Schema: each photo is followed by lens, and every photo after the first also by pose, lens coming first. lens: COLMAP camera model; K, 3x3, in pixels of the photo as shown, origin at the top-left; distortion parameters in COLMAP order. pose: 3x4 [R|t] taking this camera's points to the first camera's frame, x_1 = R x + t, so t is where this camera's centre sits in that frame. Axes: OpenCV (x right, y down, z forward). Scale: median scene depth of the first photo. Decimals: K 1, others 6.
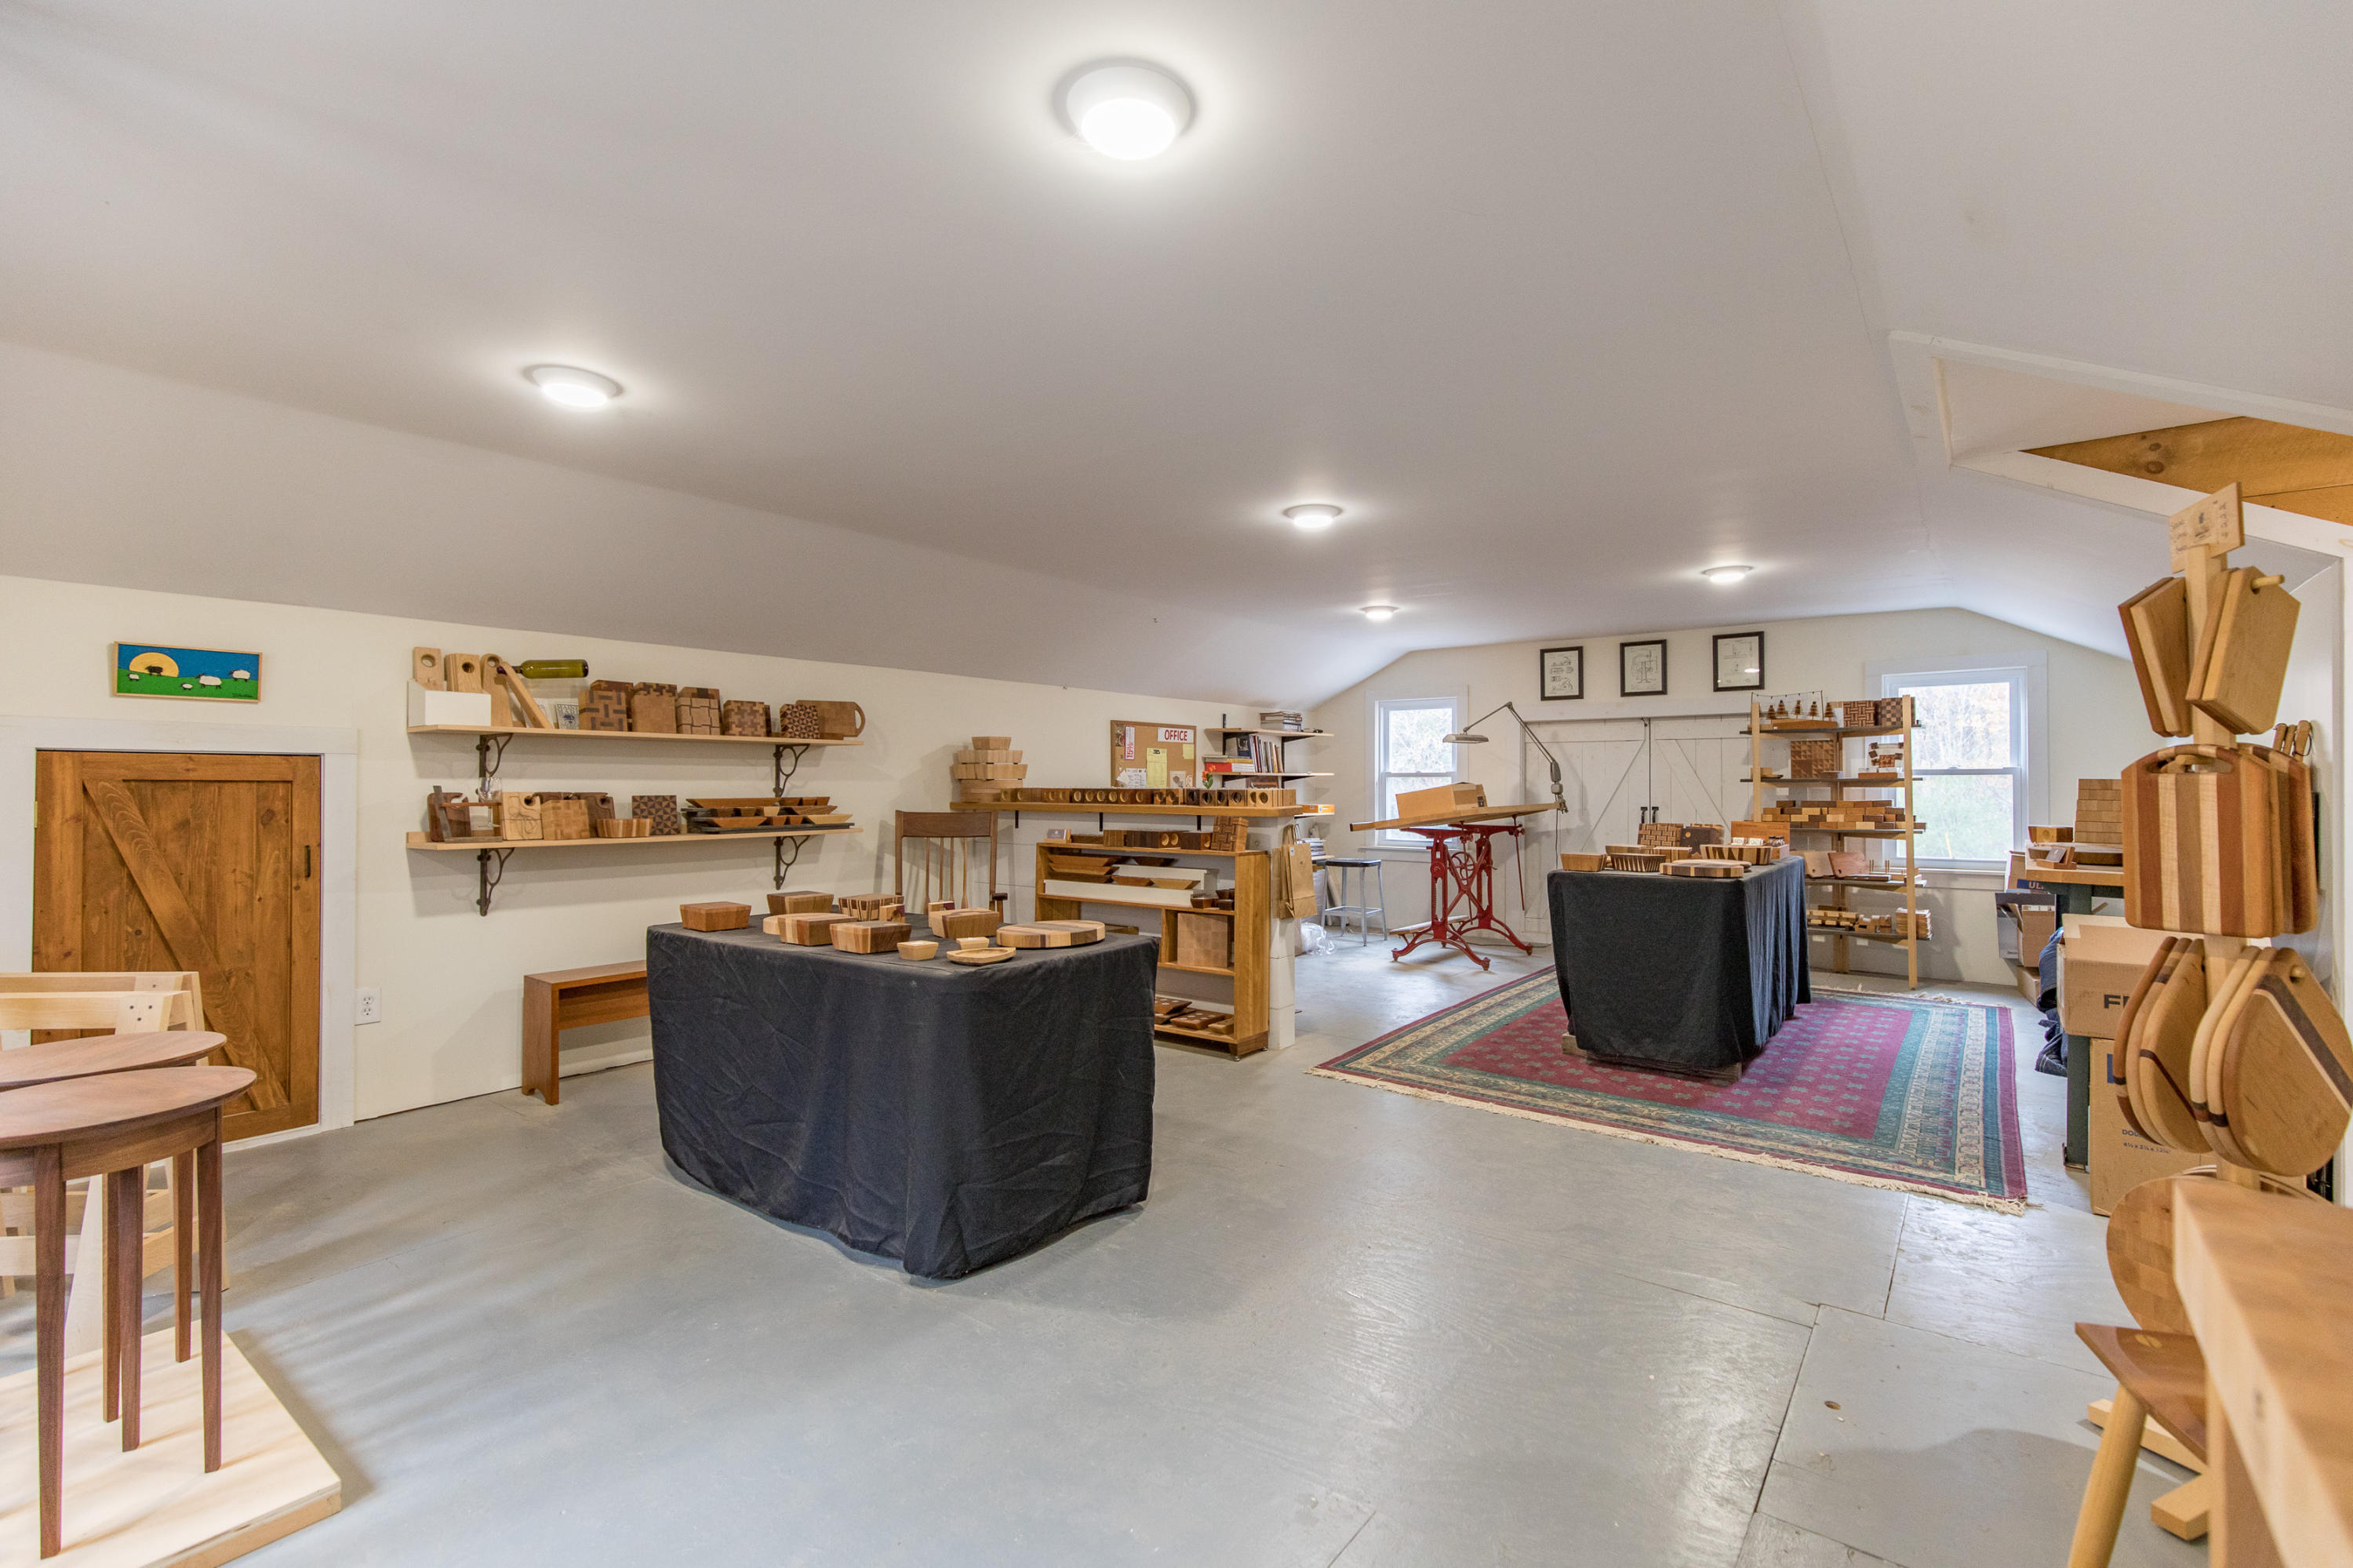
lens RADIAL K [[1050.1, 0, 1177.0], [0, 1050.1, 774.0], [0, 0, 1]] dist [0.000715, -0.000010]
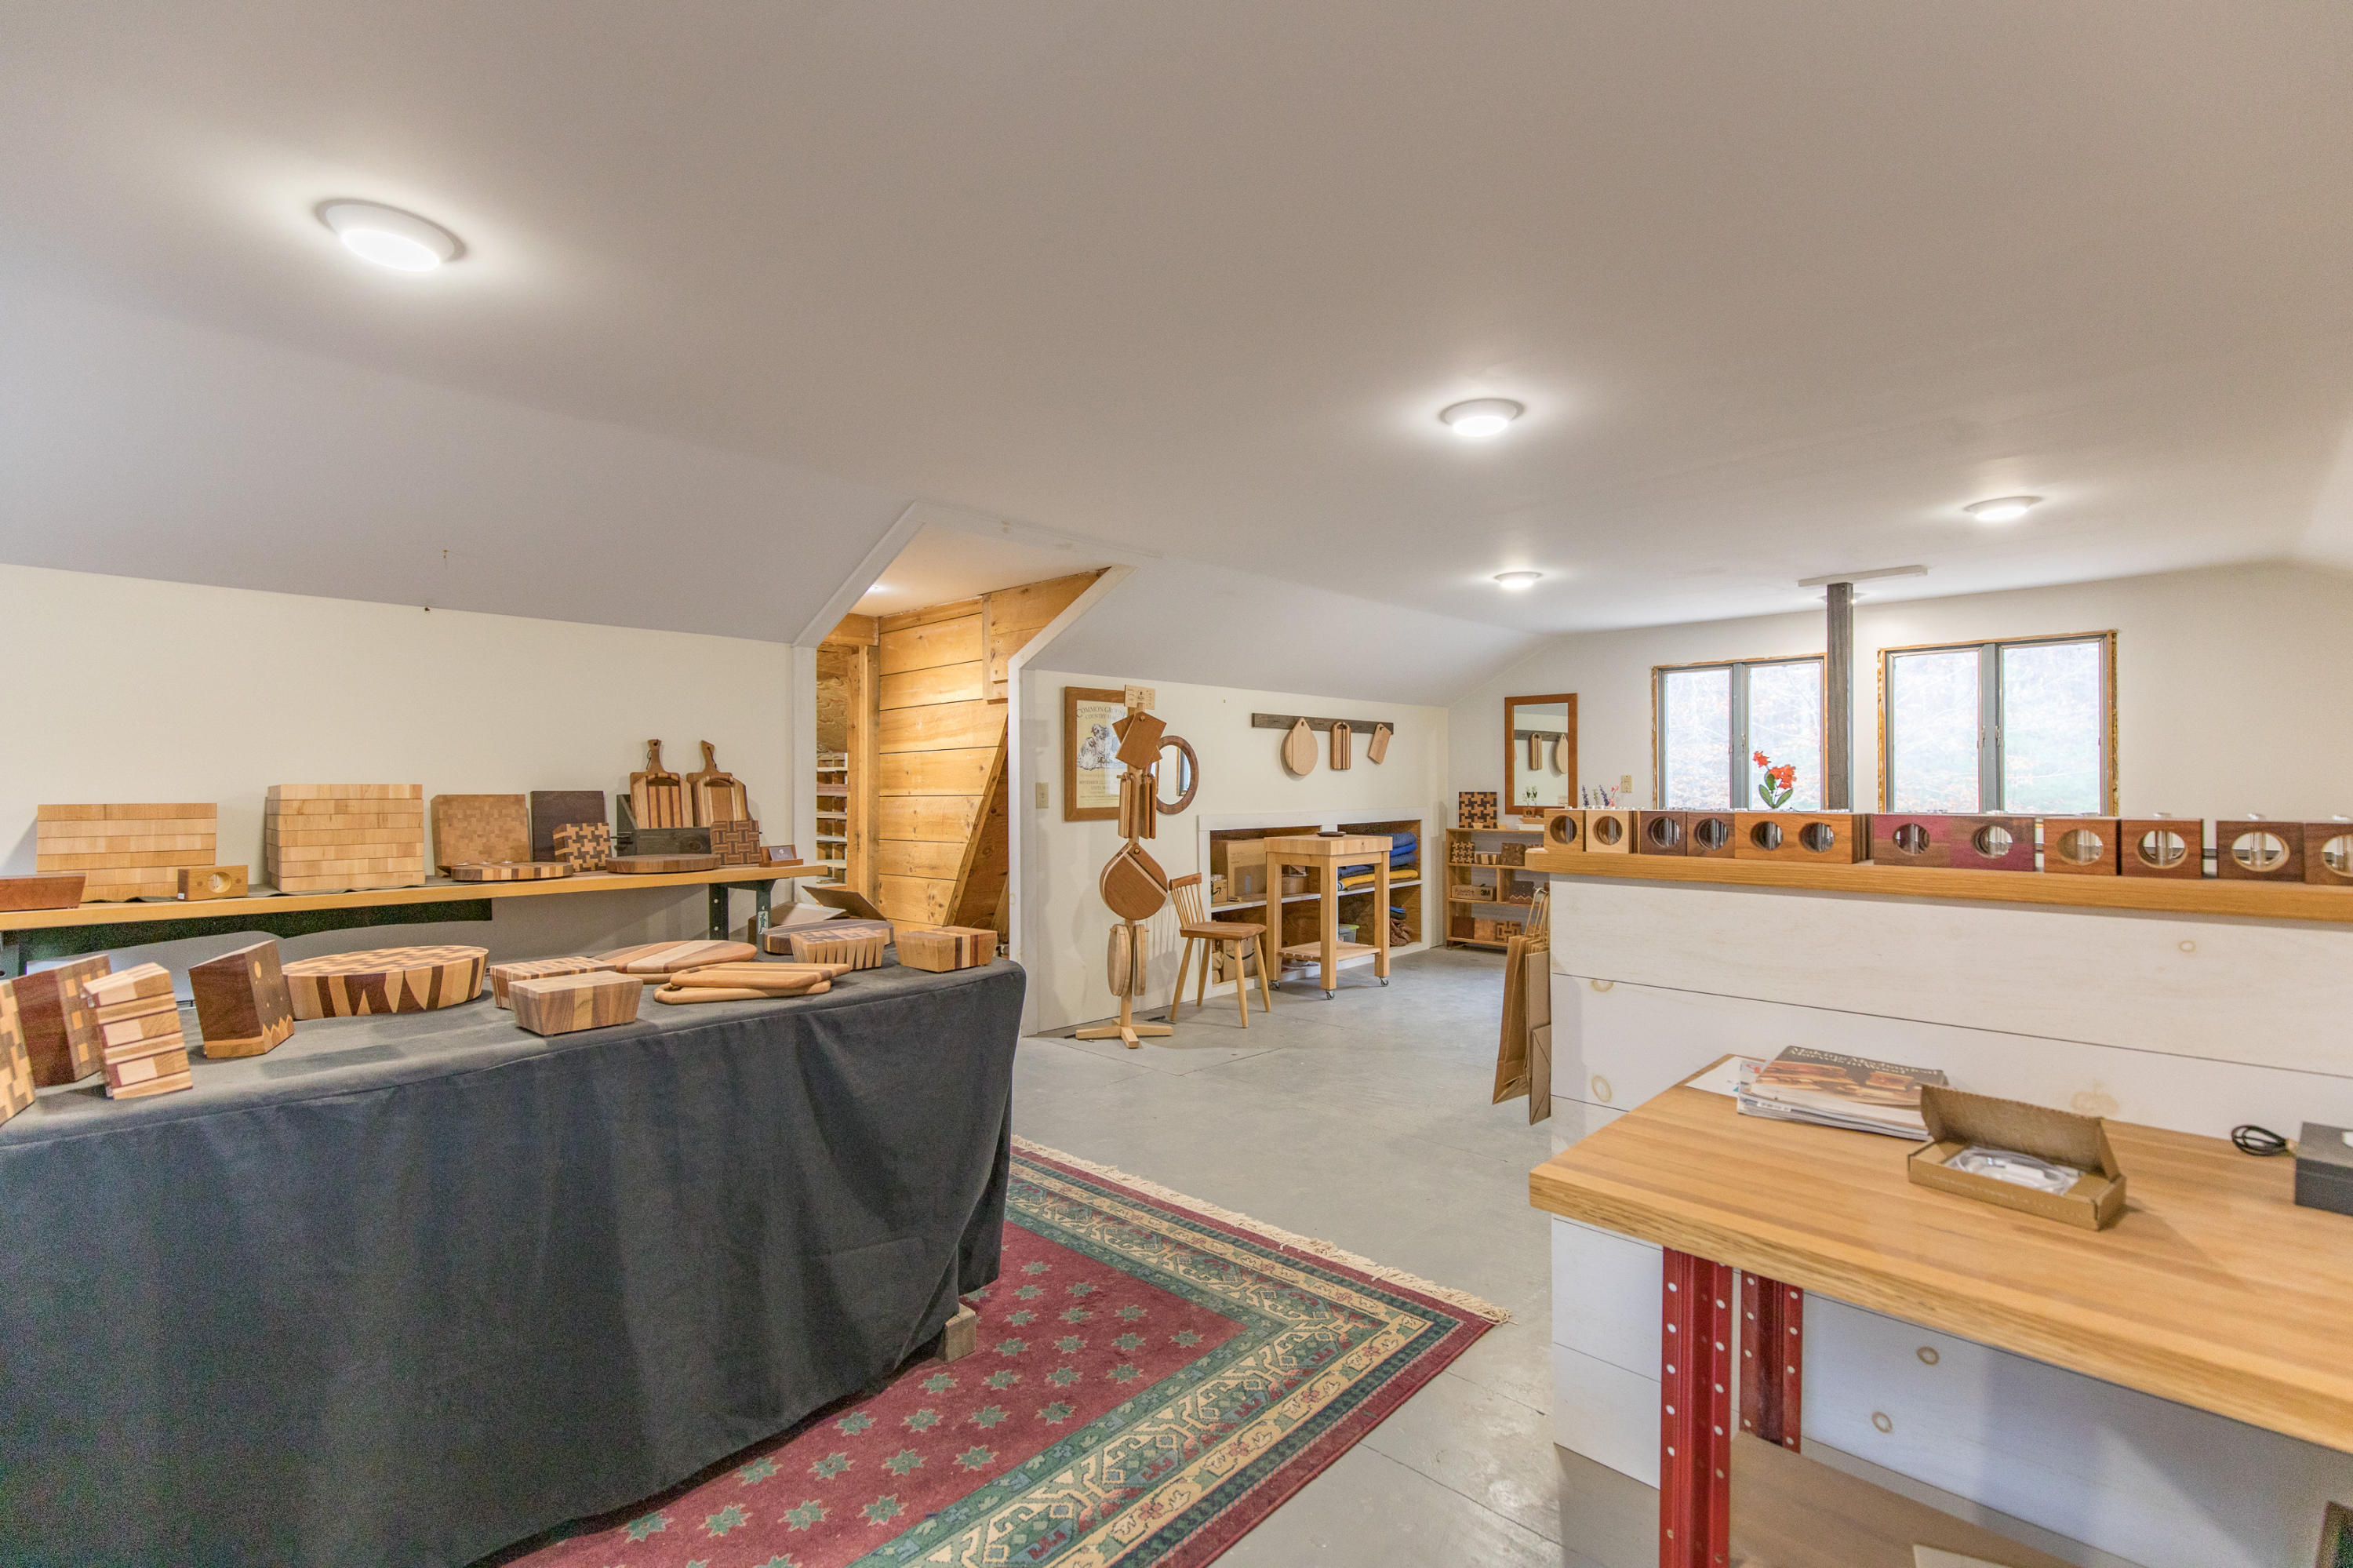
lens RADIAL K [[1050.1, 0, 1176.8], [0, 1050.1, 779.5], [0, 0, 1]] dist [0.000715, -0.000010]
pose [[-0.995011, 0.010215, 0.099245, 0.258112], [0.008955, 0.999874, -0.013132, 0.008179], [-0.099367, -0.012178, -0.994976, 1.712371]]
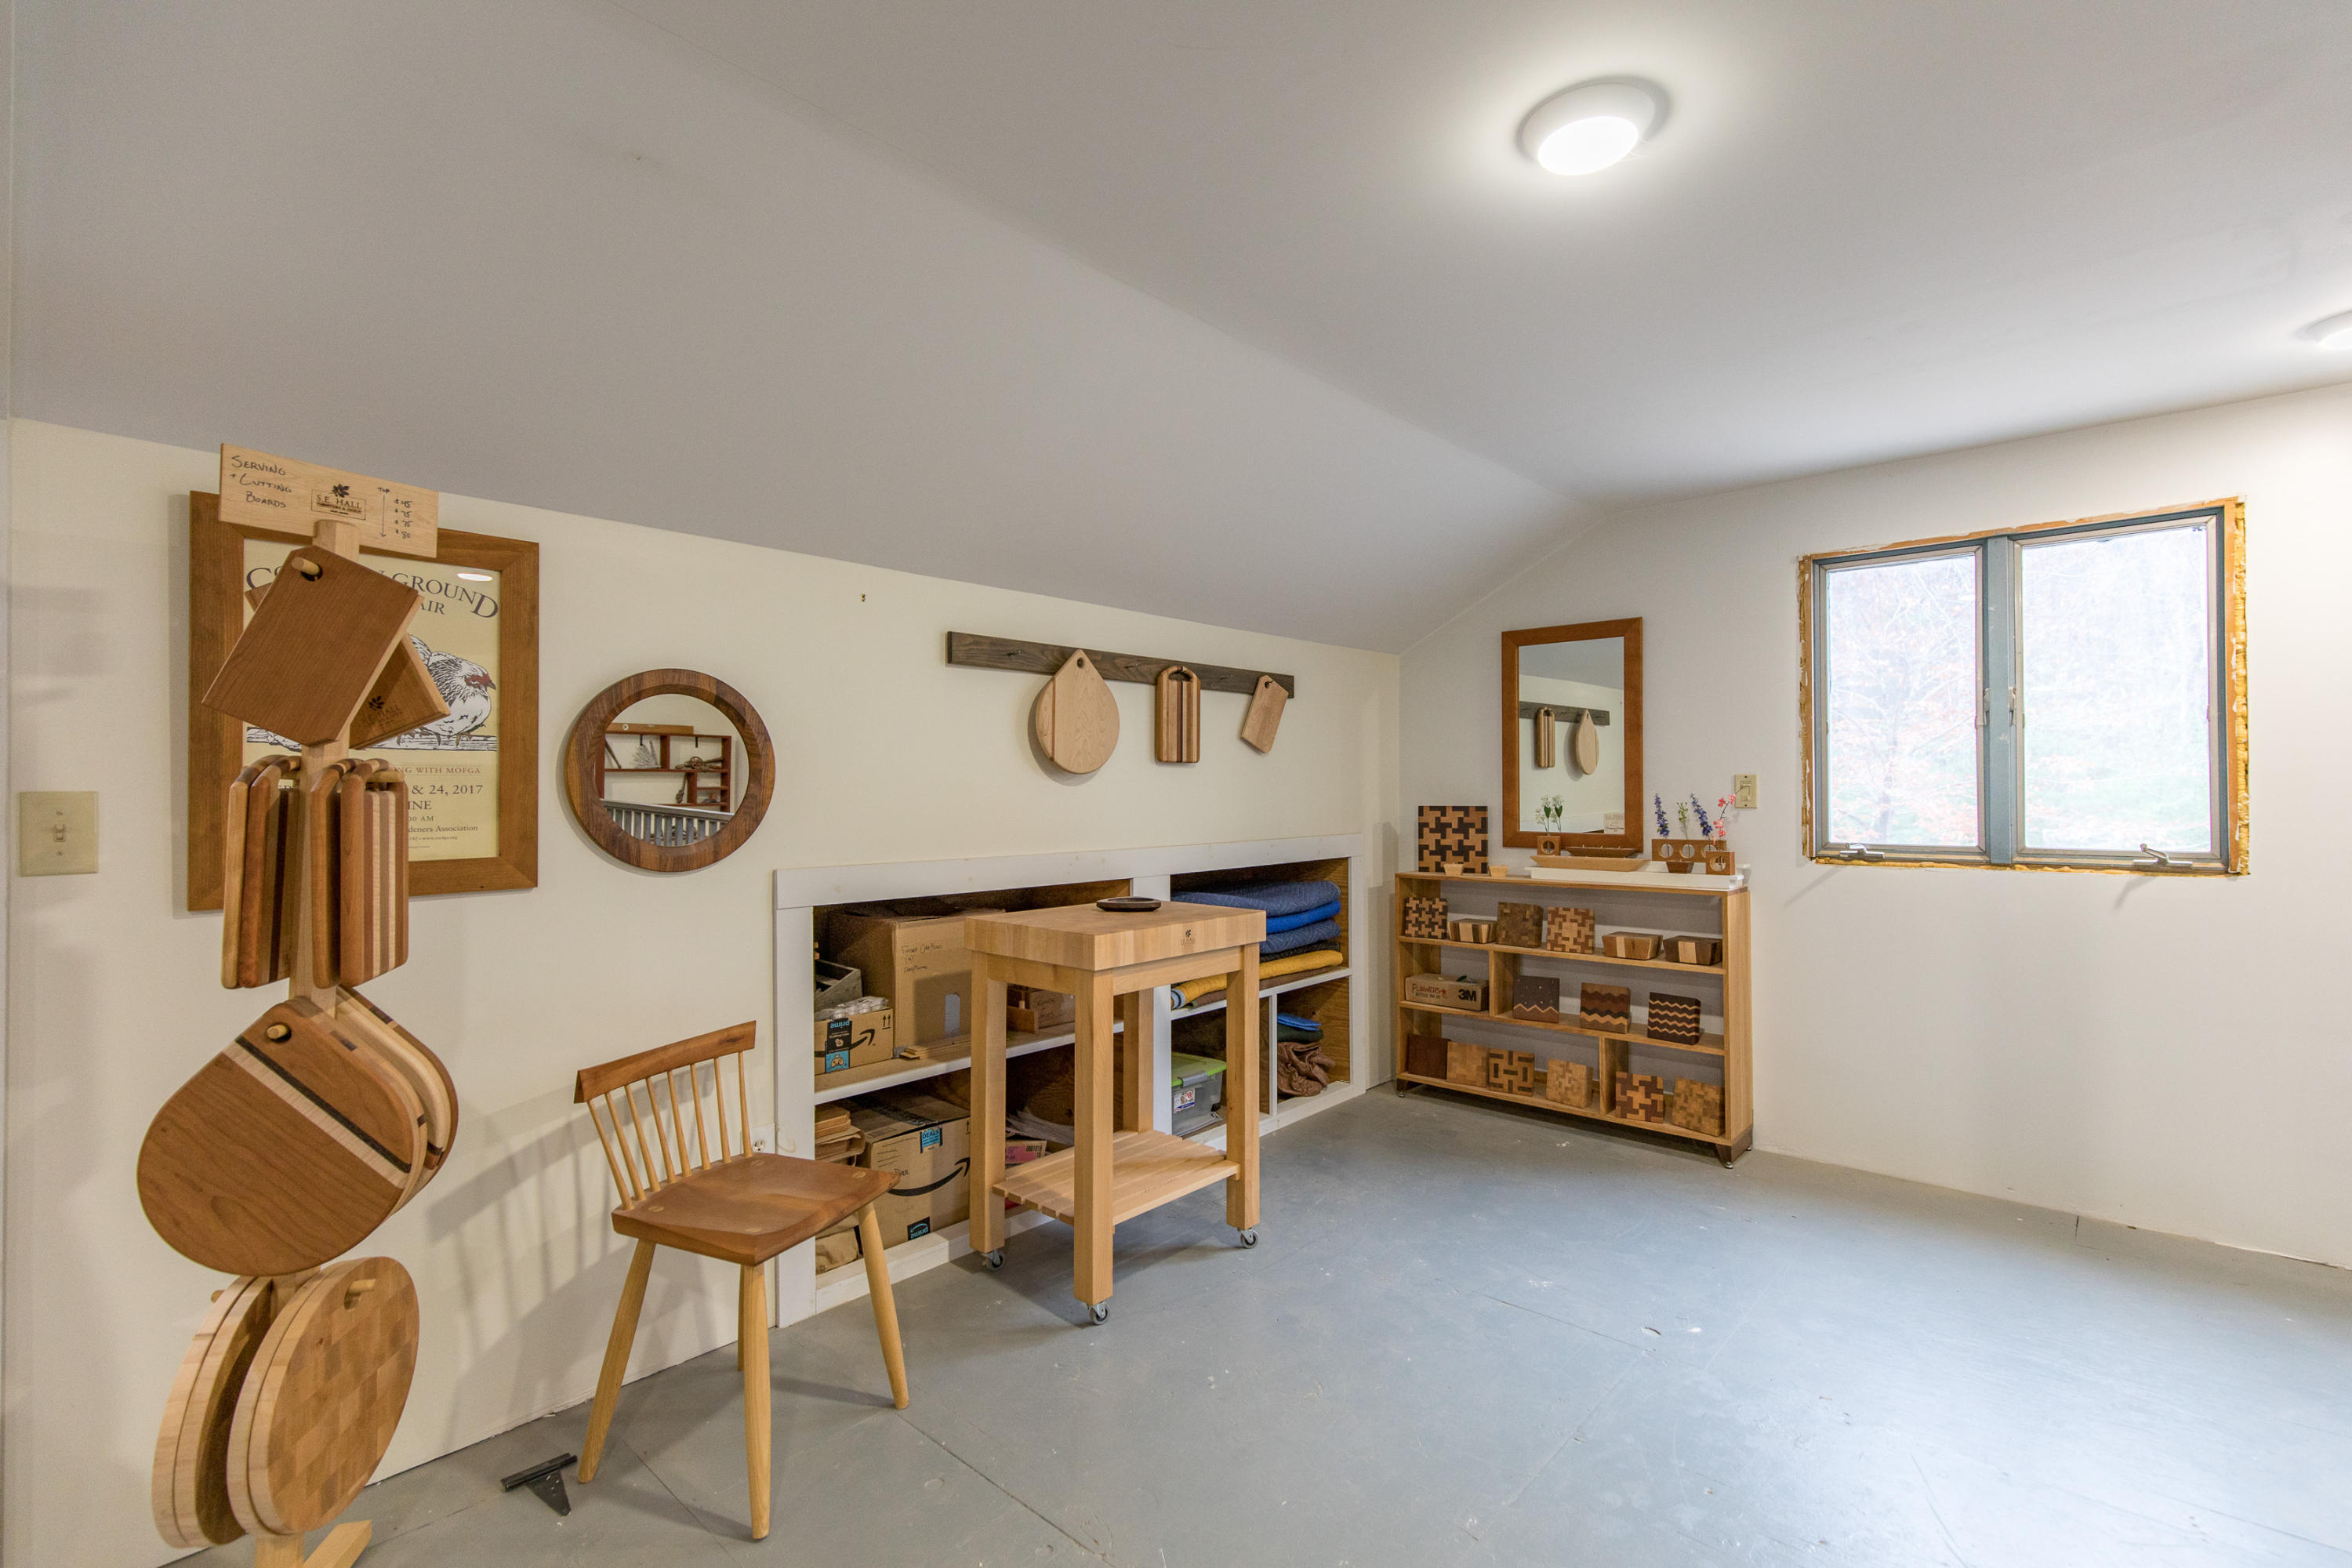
lens RADIAL K [[1049.6, 0, 1174.8], [0, 1049.6, 780.1], [0, 0, 1]] dist [0.000715, -0.000010]
pose [[-0.997014, 0.010641, 0.076486, 0.187734], [0.009345, 0.999807, -0.017281, 0.004618], [-0.076655, -0.016515, -0.996921, 1.318095]]
